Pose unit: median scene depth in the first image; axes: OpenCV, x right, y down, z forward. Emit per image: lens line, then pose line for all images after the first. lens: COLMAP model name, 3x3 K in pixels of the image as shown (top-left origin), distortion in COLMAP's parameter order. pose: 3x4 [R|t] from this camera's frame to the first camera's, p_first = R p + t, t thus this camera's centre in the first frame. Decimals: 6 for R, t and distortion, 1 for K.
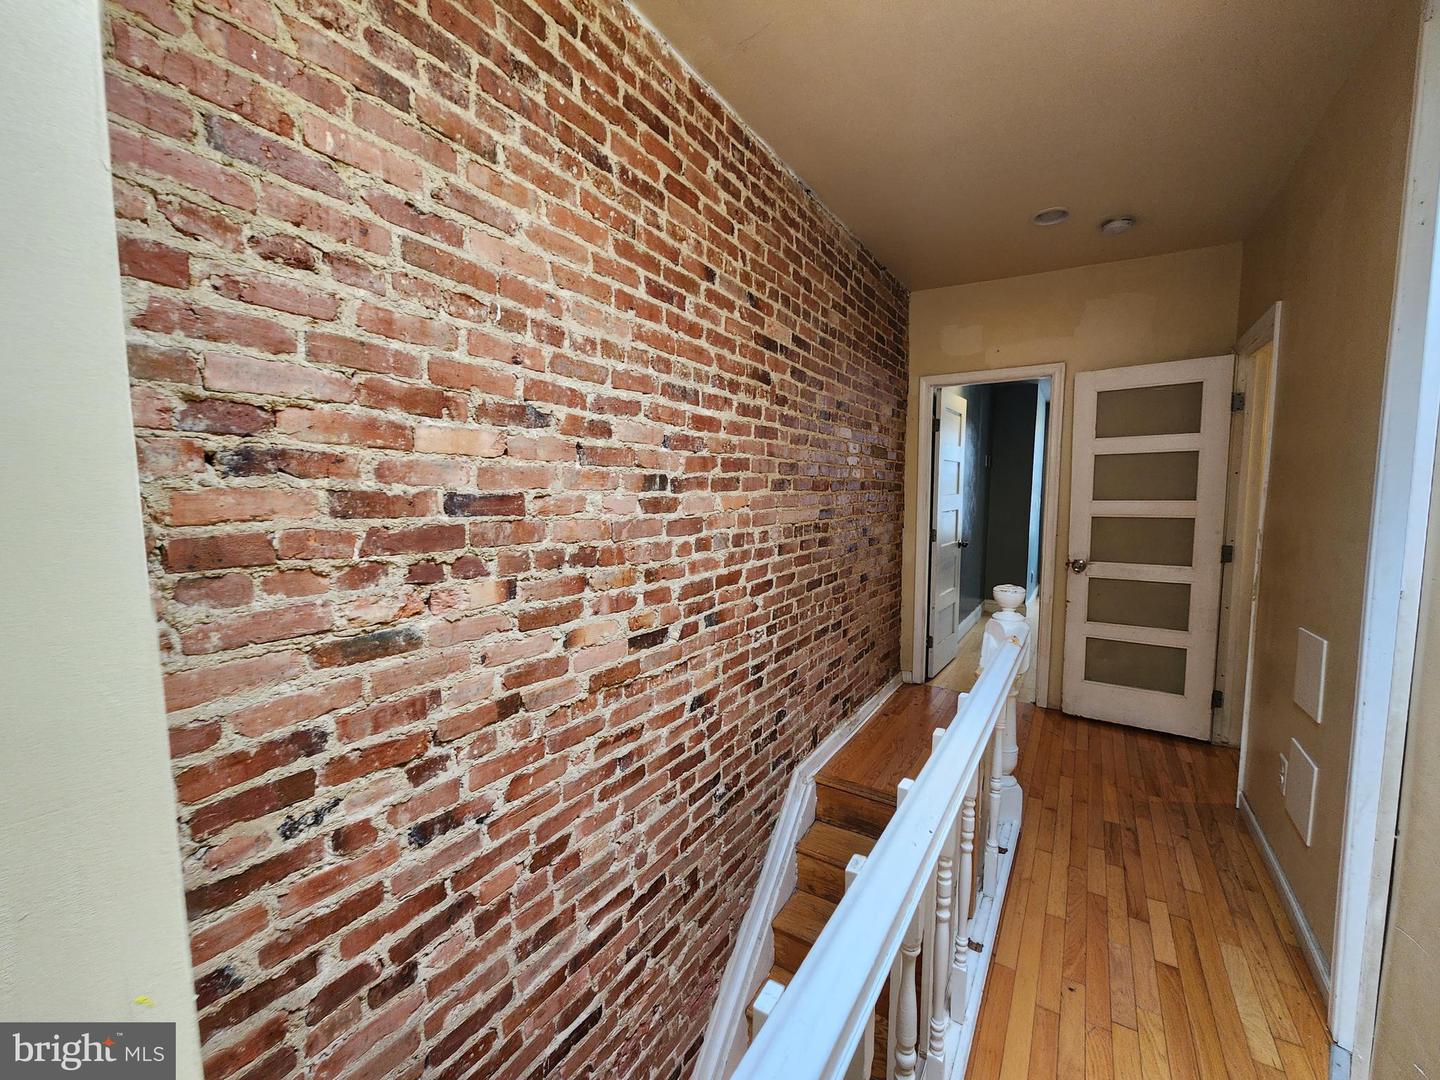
lens RADIAL K [[580.8, 0, 729.4], [0, 580.8, 551.4], [0, 0, 1]] dist [-0.001984, -0.000727]
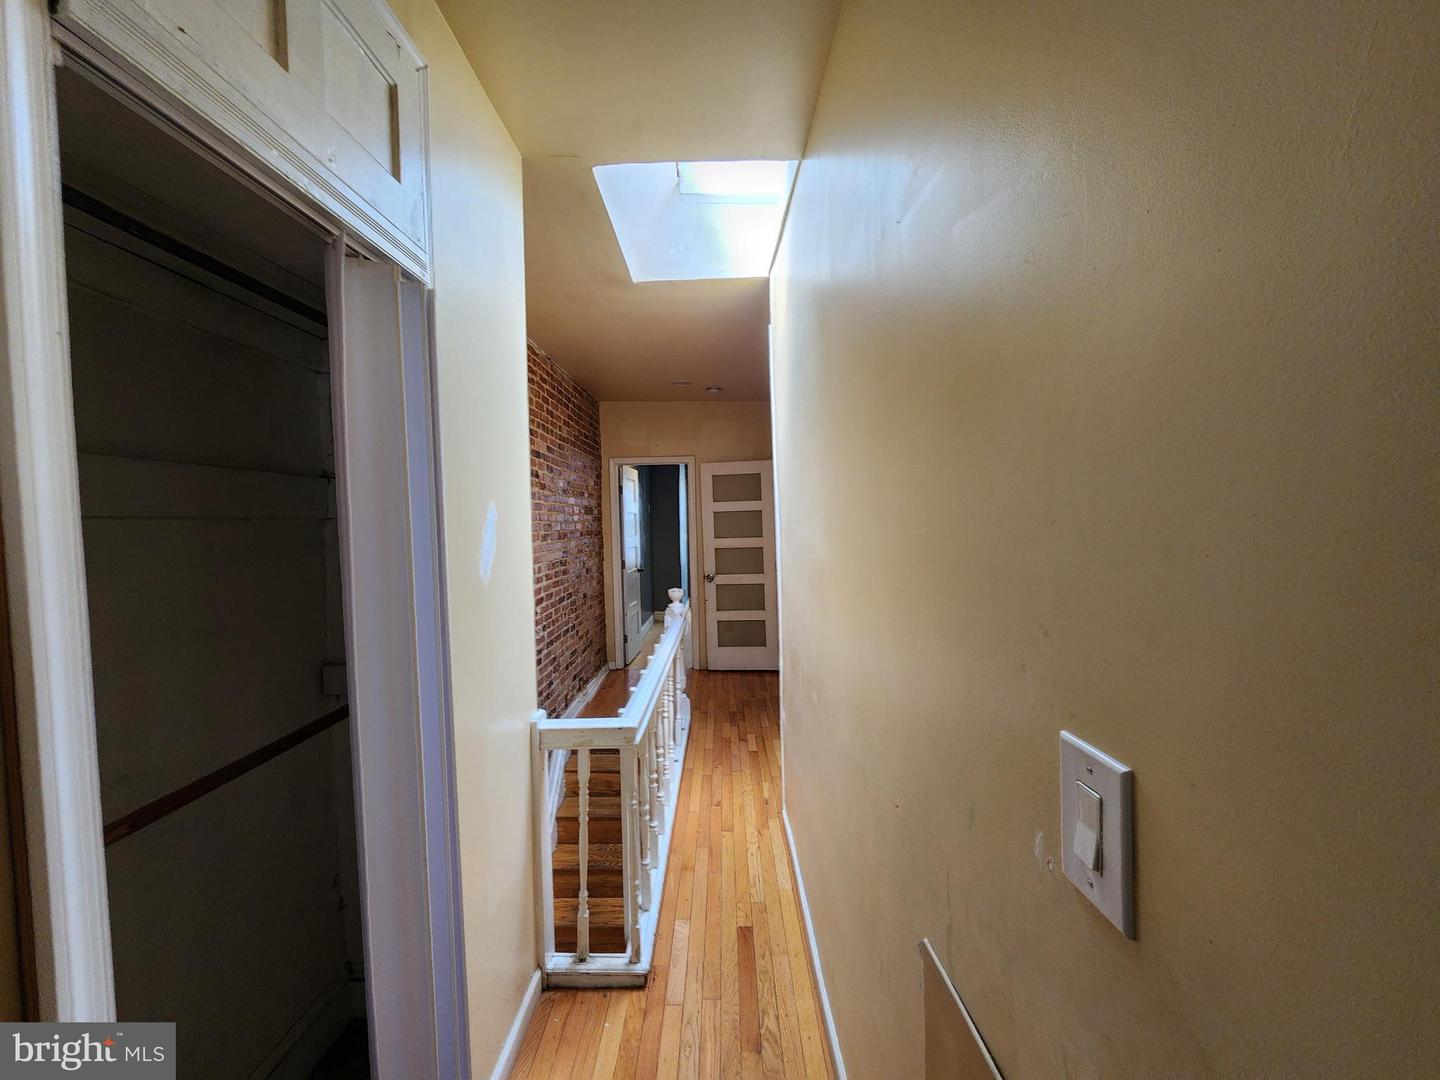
lens RADIAL K [[580.8, 0, 719.4], [0, 580.8, 543.0], [0, 0, 1]] dist [-0.001984, -0.000727]
pose [[0.853077, -0.034769, 0.520626, -0.252954], [0.072918, 0.995930, -0.052970, 0.016028], [-0.516666, 0.083150, 0.852140, -0.467412]]
